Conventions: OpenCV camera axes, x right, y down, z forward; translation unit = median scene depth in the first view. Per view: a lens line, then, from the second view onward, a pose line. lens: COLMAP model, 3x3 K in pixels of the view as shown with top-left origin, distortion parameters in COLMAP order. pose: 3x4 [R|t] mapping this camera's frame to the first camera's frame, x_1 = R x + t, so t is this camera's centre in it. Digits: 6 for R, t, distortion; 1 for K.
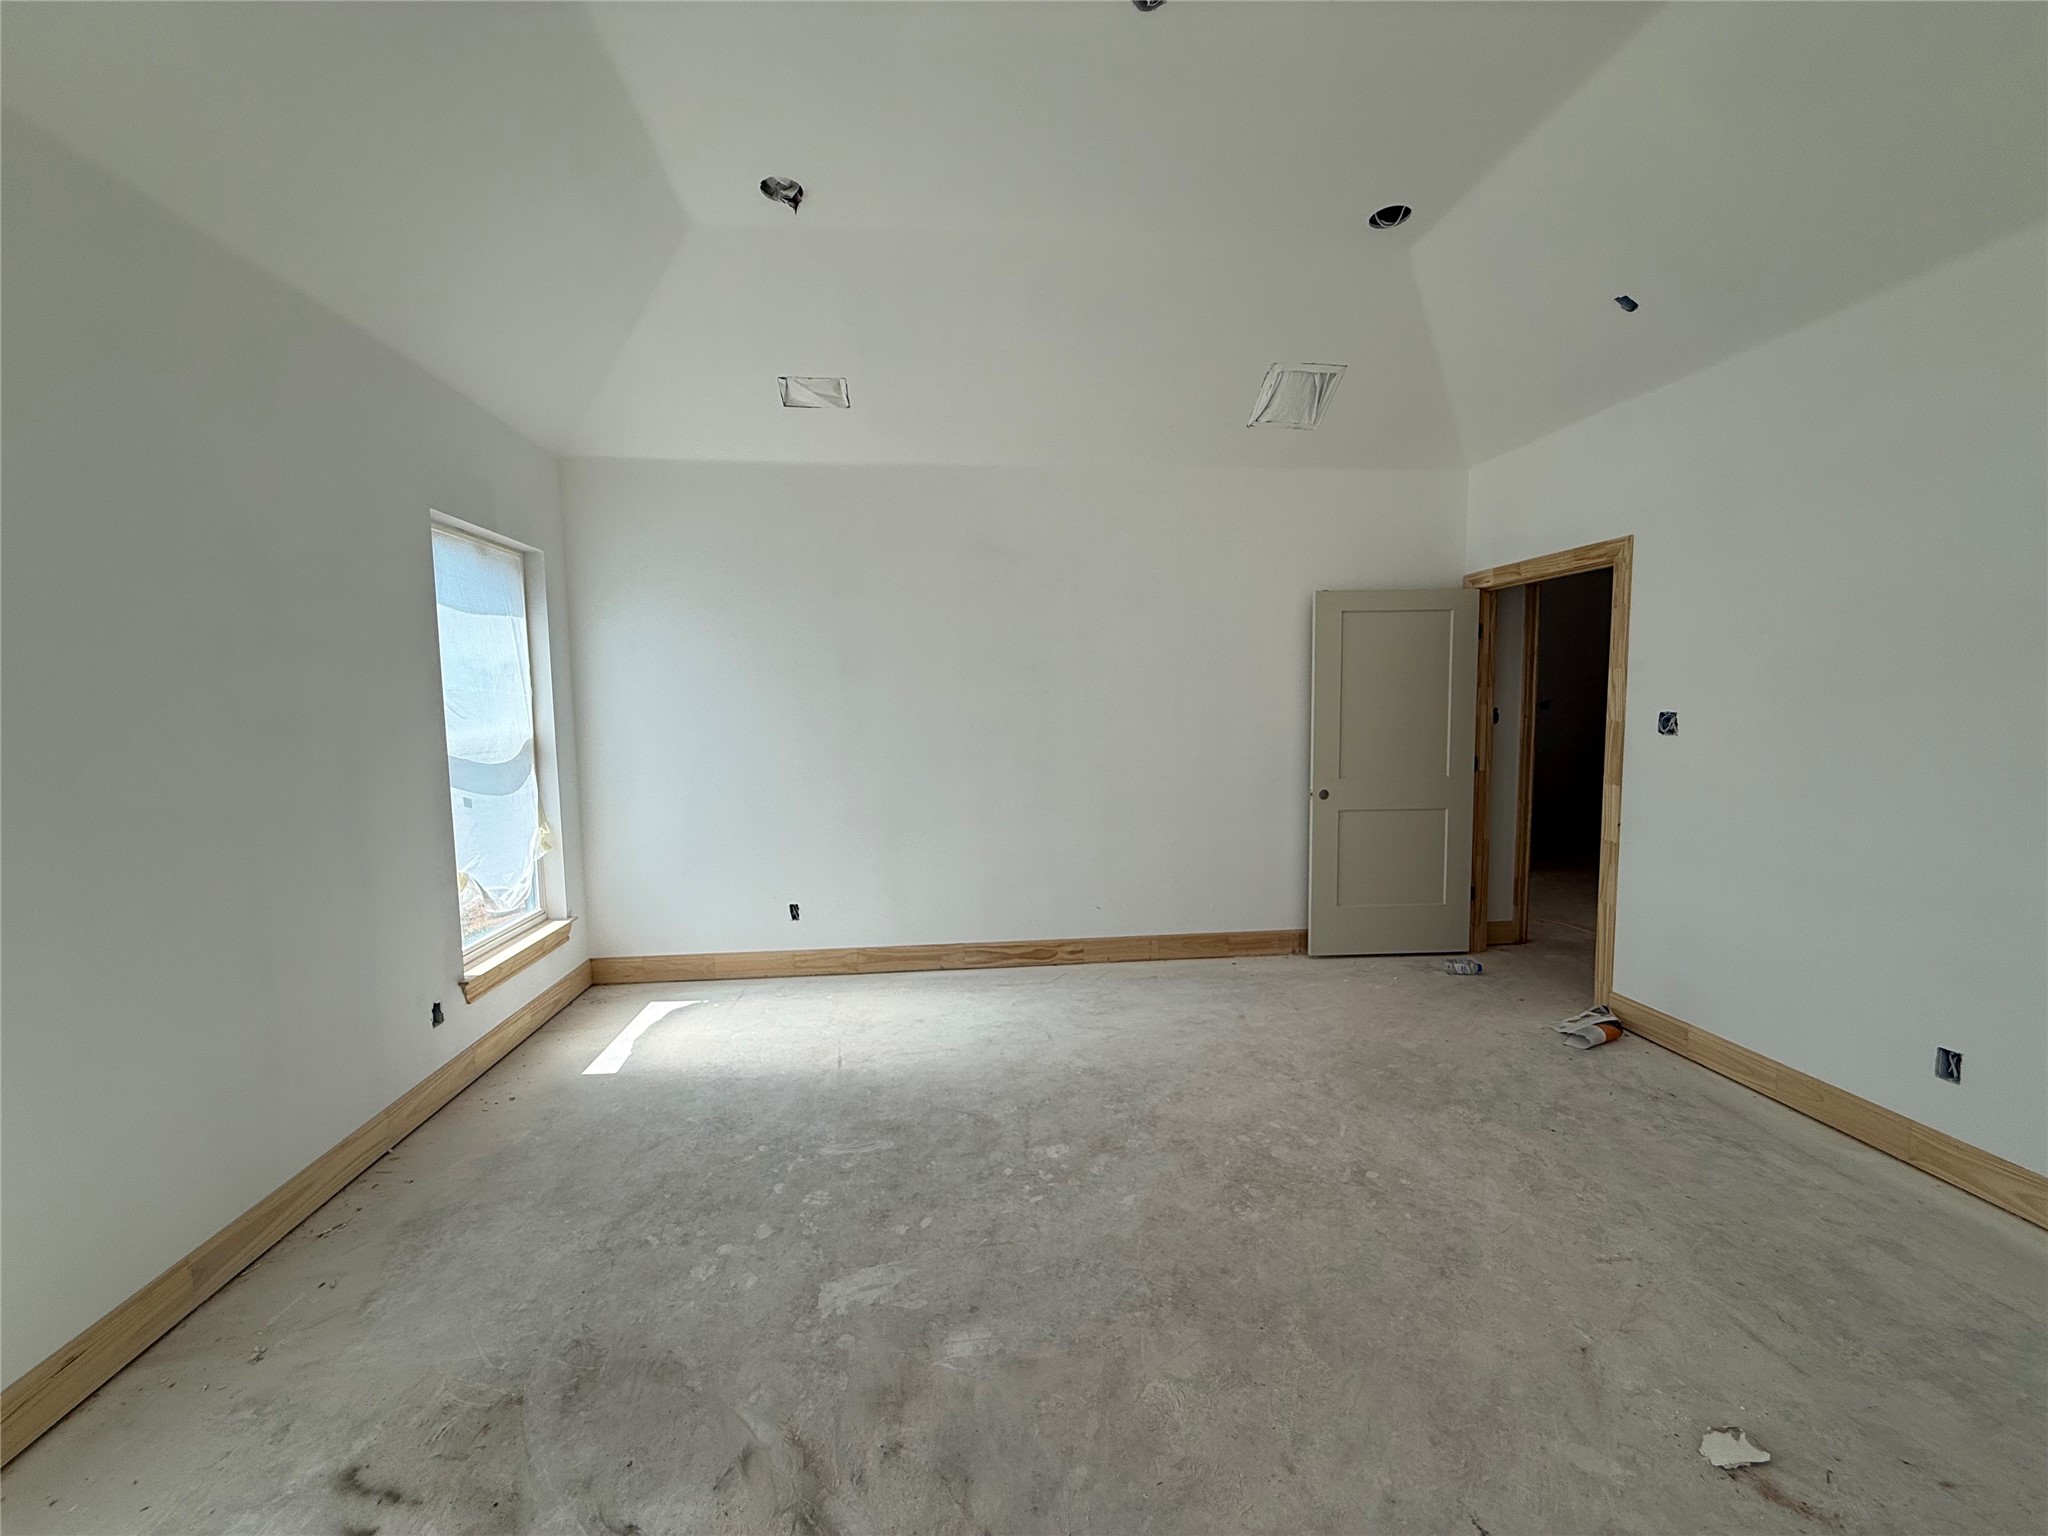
lens RADIAL K [[811.4, 0, 1014.9], [0, 811.4, 769.7], [0, 0, 1]] dist [0.000370, 0.000388]
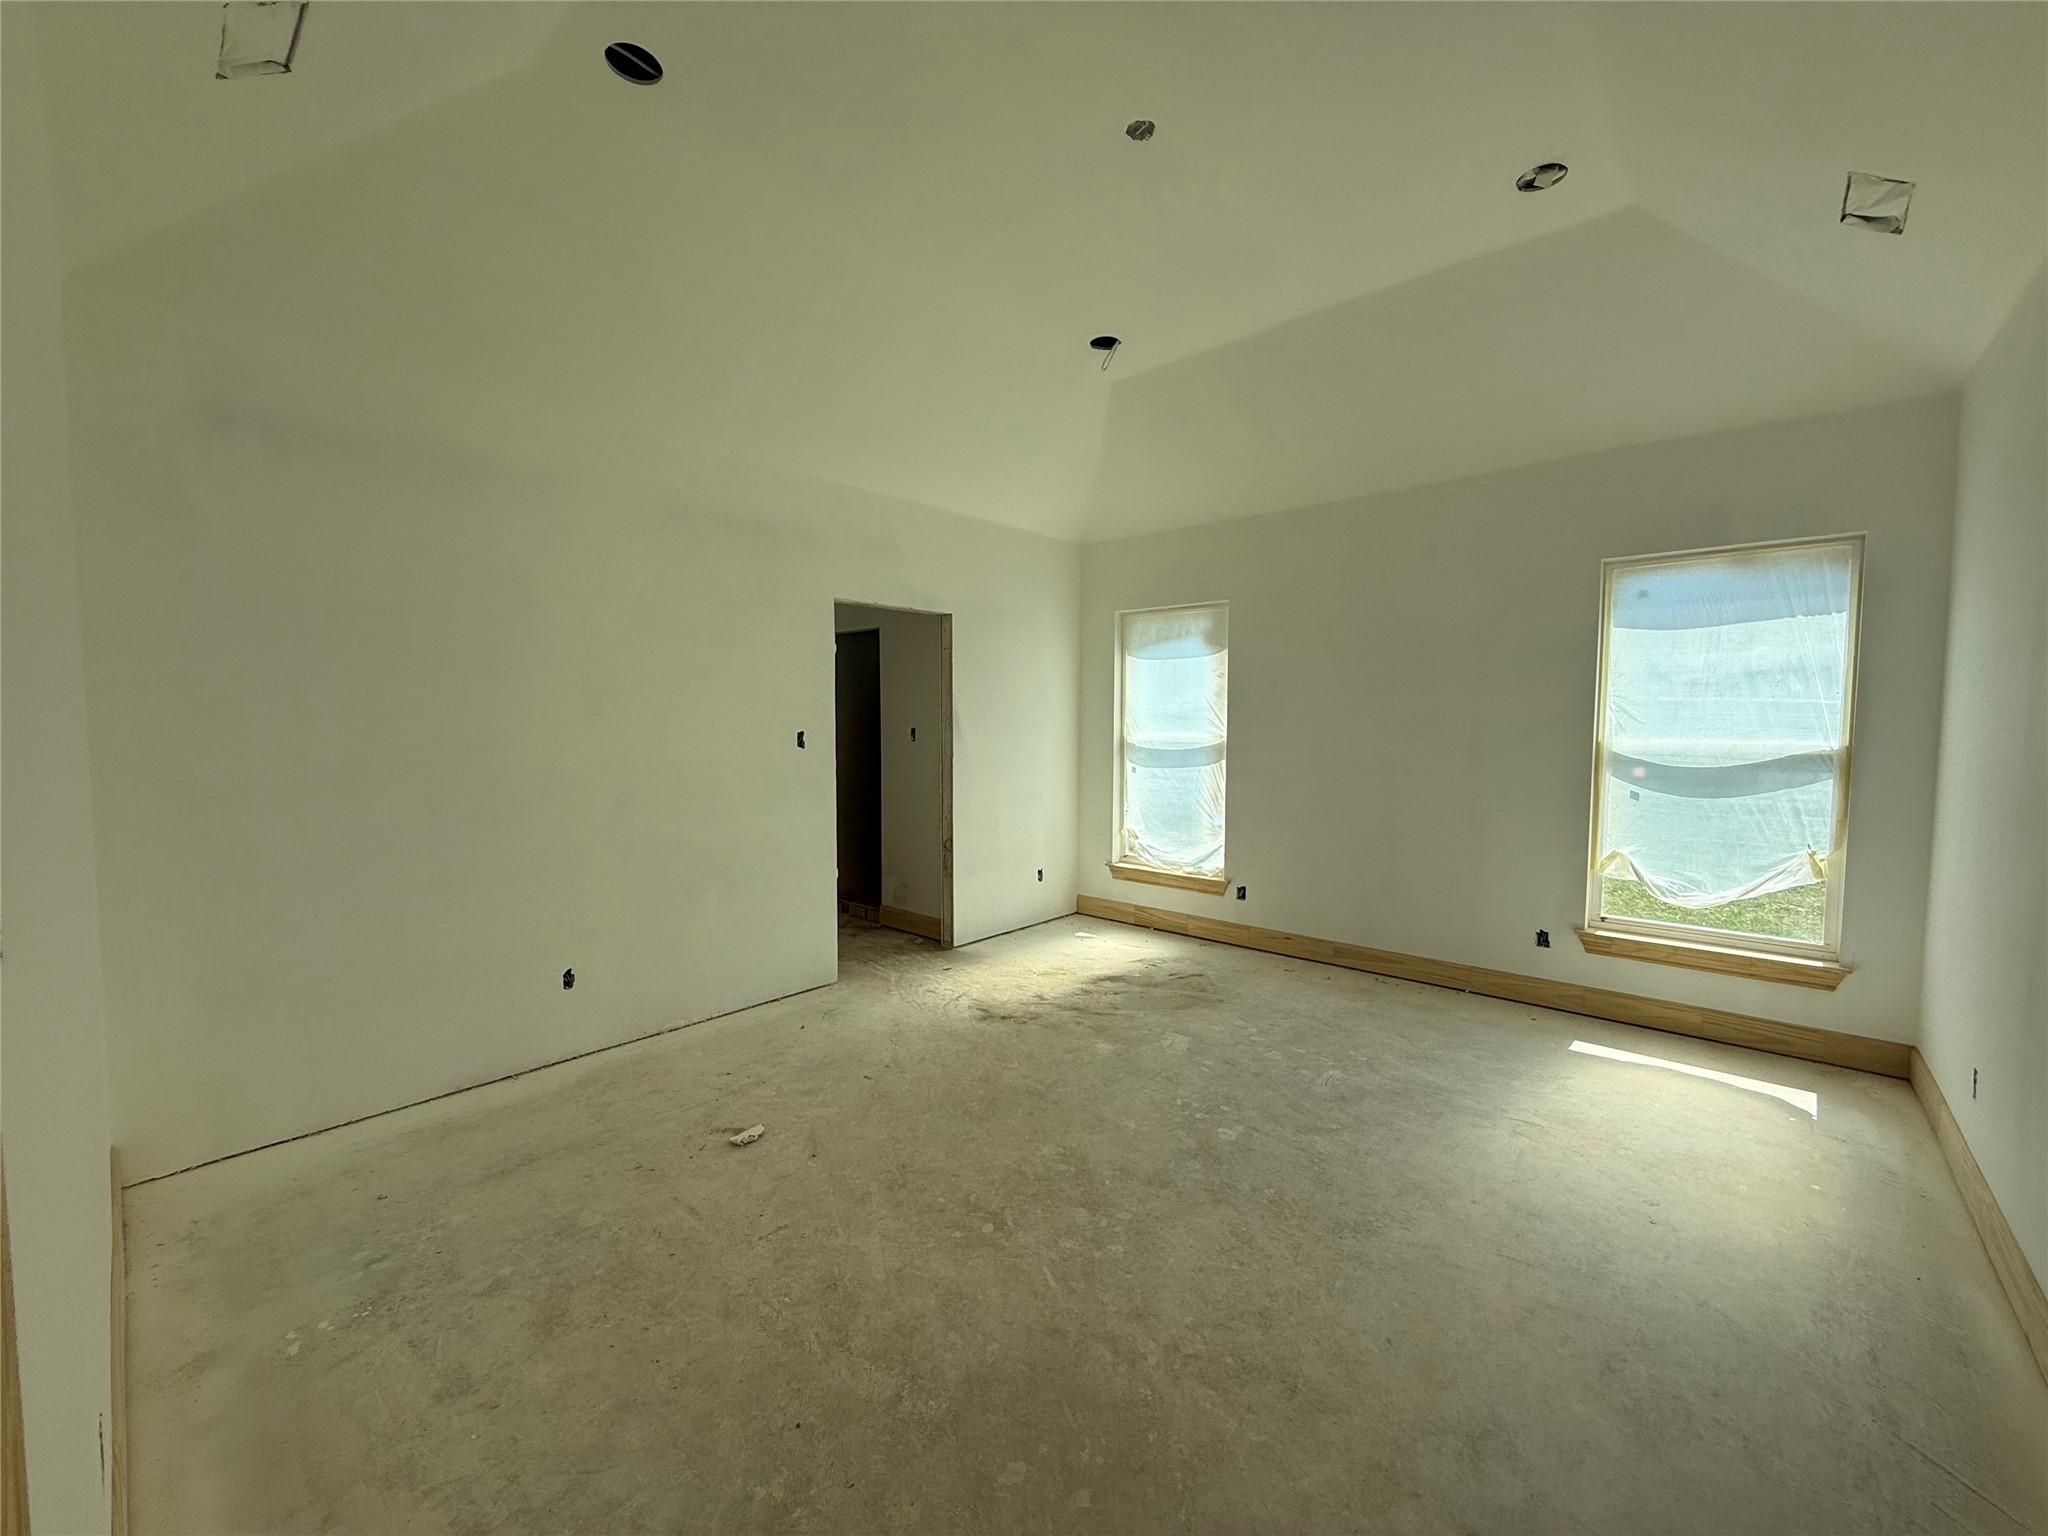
lens RADIAL K [[811.4, 0, 1020.9], [0, 811.4, 761.0], [0, 0, 1]] dist [0.000370, 0.000388]
pose [[-0.730298, 0.047581, -0.681470, 0.971071], [-0.050813, 0.991024, 0.123649, -0.136755], [0.681236, 0.124928, -0.721325, 1.551874]]
